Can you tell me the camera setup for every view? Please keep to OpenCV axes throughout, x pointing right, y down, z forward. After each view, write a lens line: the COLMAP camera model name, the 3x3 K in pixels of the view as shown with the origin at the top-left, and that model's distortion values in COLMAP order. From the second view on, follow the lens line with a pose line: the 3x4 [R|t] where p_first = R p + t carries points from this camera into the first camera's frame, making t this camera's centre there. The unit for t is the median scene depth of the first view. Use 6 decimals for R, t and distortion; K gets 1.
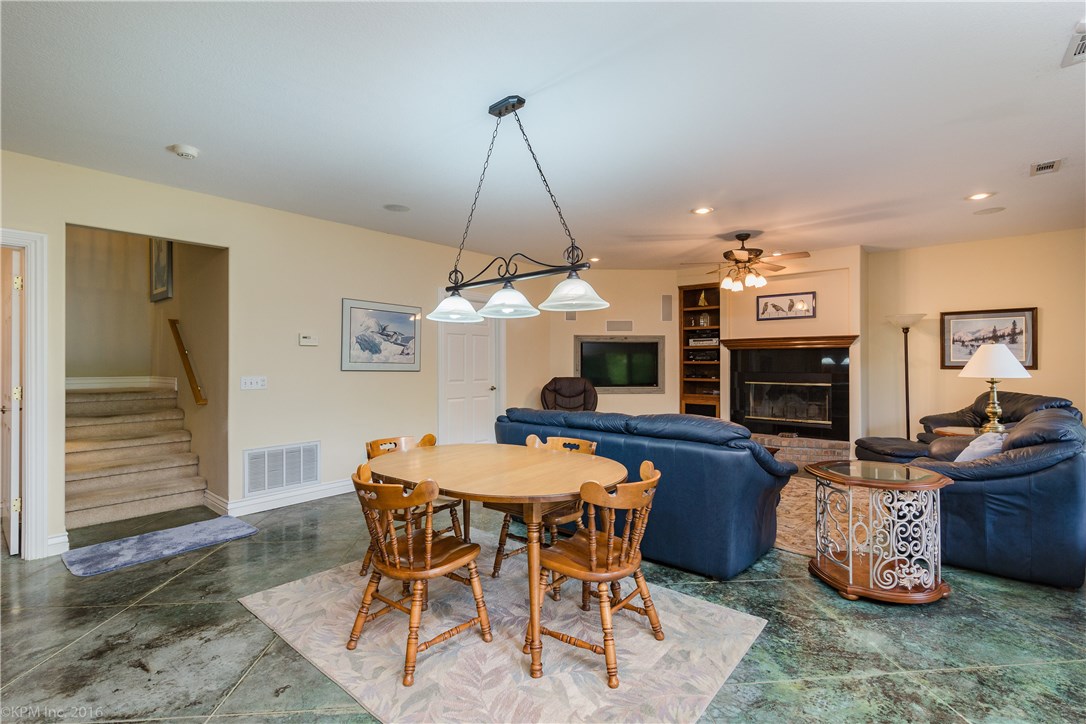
lens RADIAL K [[495.2, 0, 538.0], [0, 495.2, 363.2], [0, 0, 1]] dist [-0.003321, 0.000356]
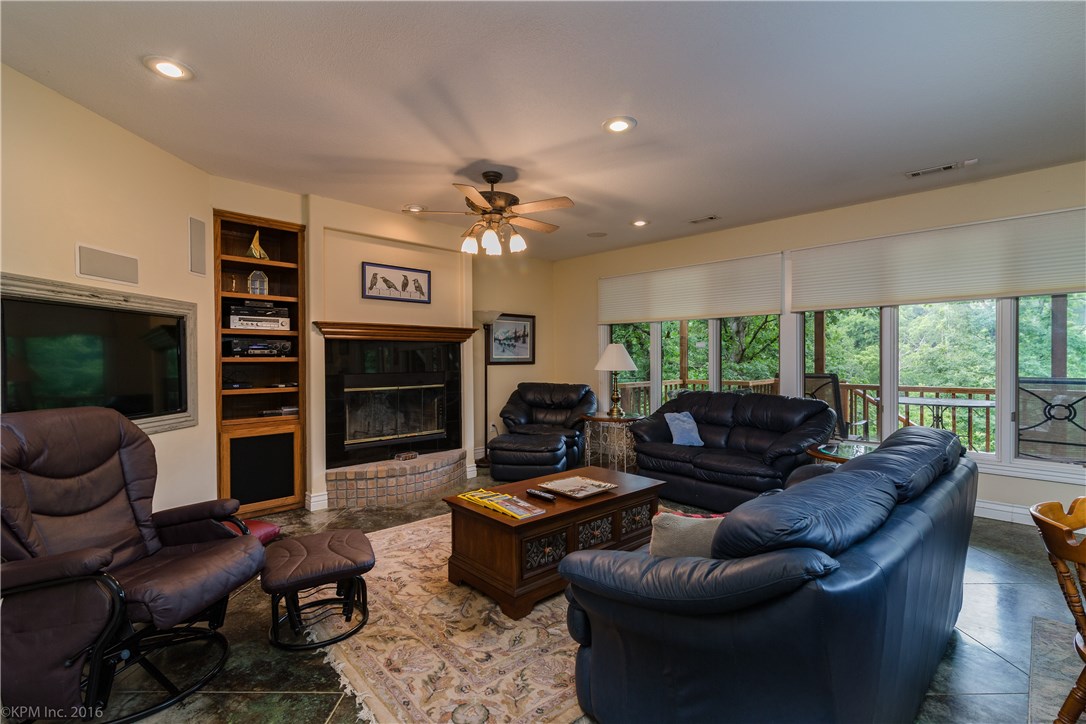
lens RADIAL K [[495.2, 0, 550.2], [0, 495.2, 360.7], [0, 0, 1]] dist [-0.003321, 0.000356]
pose [[0.064067, -0.003323, 0.997940, -0.257134], [0.007500, 0.999968, 0.002848, 0.000613], [-0.997917, 0.007302, 0.064090, 0.820627]]
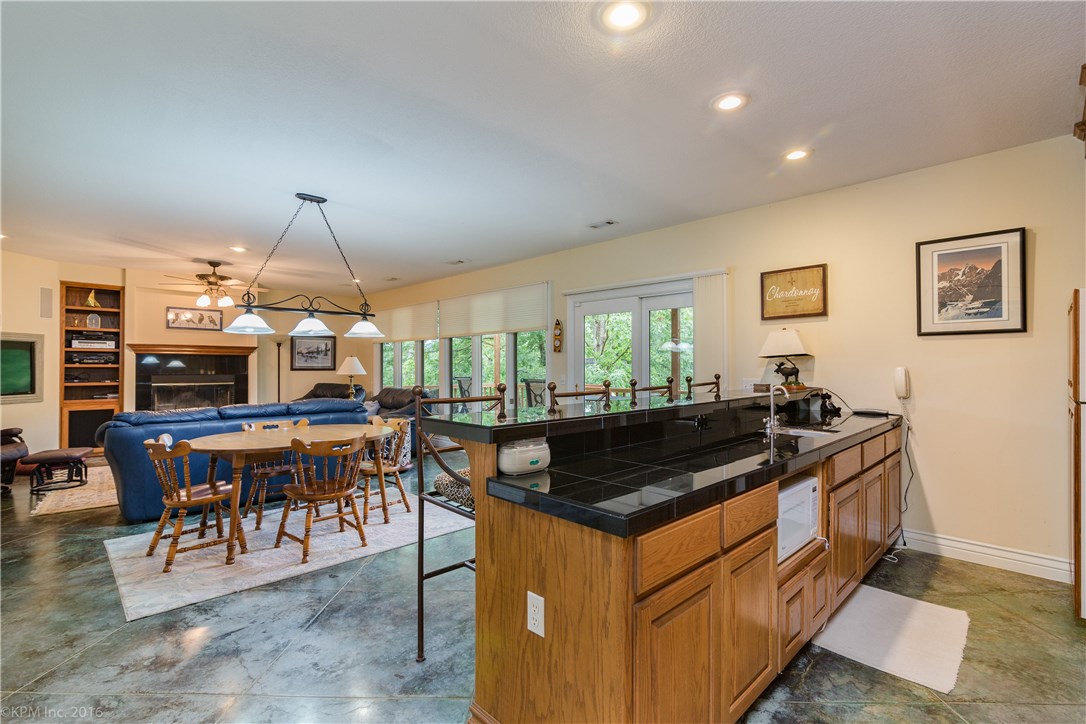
lens RADIAL K [[495.2, 0, 550.8], [0, 495.2, 361.2], [0, 0, 1]] dist [-0.003321, 0.000356]
pose [[0.076335, 0.012767, 0.997000, -0.698240], [-0.000689, 0.999918, -0.012751, 0.001515], [-0.997082, 0.000286, 0.076338, 0.066577]]
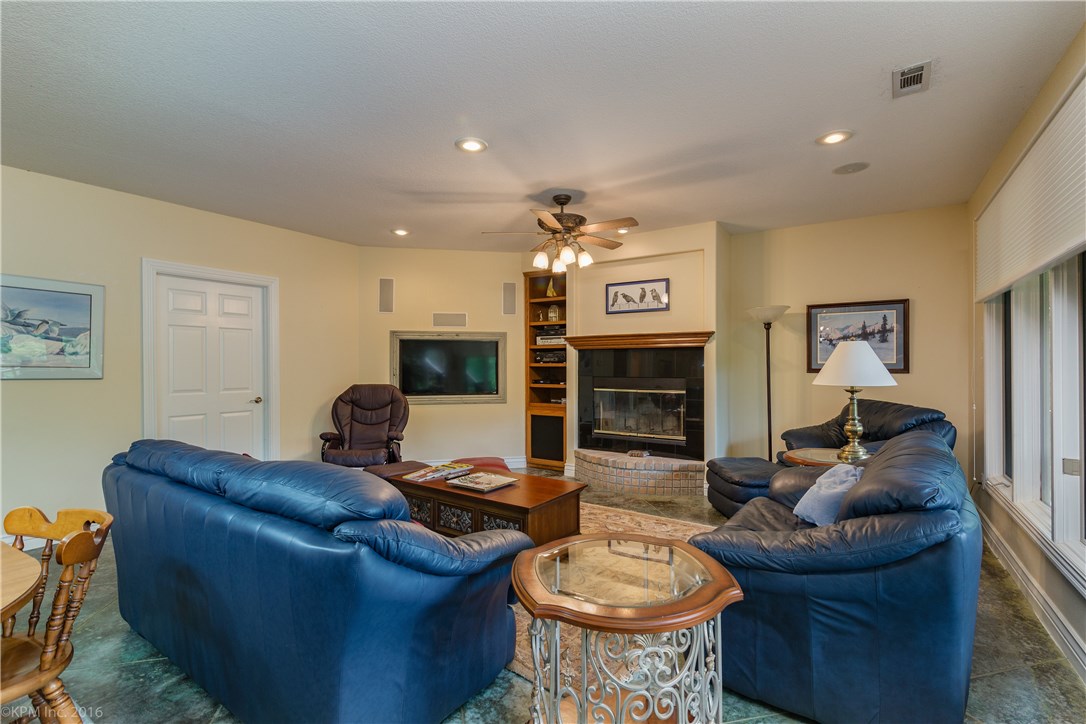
lens RADIAL K [[495.2, 0, 535.8], [0, 495.2, 368.4], [0, 0, 1]] dist [-0.003321, 0.000356]
pose [[0.991284, -0.002056, 0.131723, 0.255528], [0.001229, 0.999979, 0.006359, -0.001518], [-0.131733, -0.006142, 0.991266, 0.235414]]
